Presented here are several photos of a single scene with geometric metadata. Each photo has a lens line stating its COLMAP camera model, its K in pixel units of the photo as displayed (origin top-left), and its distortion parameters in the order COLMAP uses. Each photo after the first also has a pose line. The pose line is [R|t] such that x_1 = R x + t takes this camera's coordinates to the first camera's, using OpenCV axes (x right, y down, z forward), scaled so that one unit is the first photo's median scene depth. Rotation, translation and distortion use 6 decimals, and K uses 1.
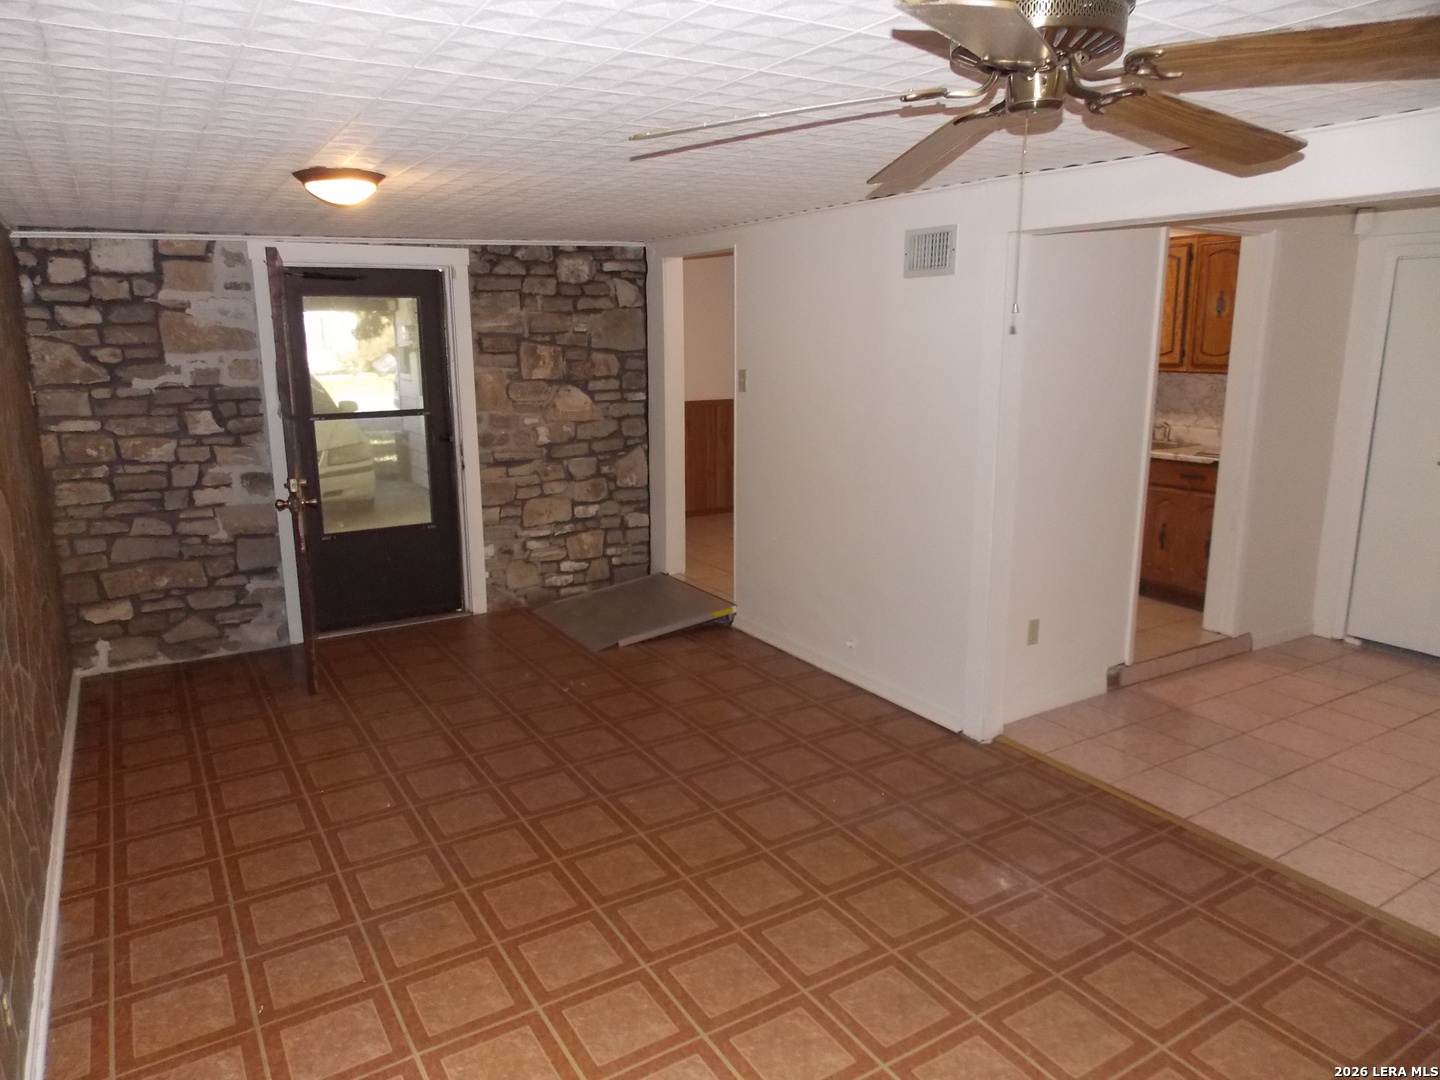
lens RADIAL K [[954.8, 0, 719.2], [0, 954.8, 538.9], [0, 0, 1]] dist [0.005482, -0.012916]
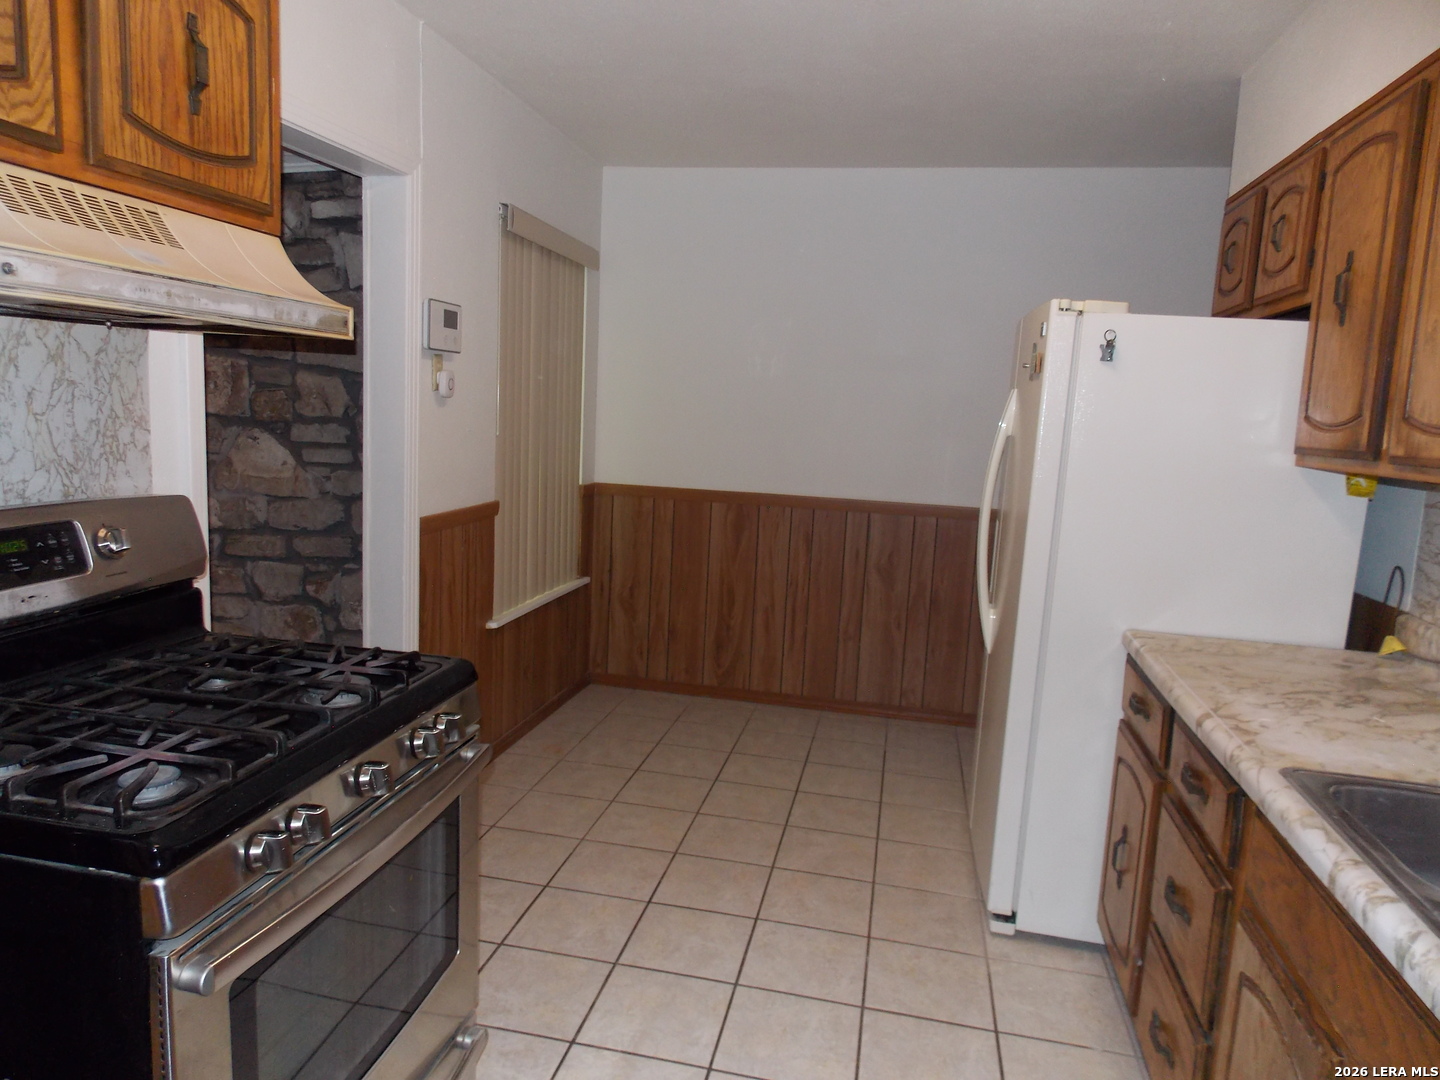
lens RADIAL K [[954.8, 0, 716.6], [0, 954.8, 538.0], [0, 0, 1]] dist [0.005482, -0.012916]
pose [[0.727915, 0.133375, -0.672570, 0.405682], [-0.190614, 0.981596, -0.011642, -0.140625], [0.658640, 0.136676, 0.739942, 0.762655]]
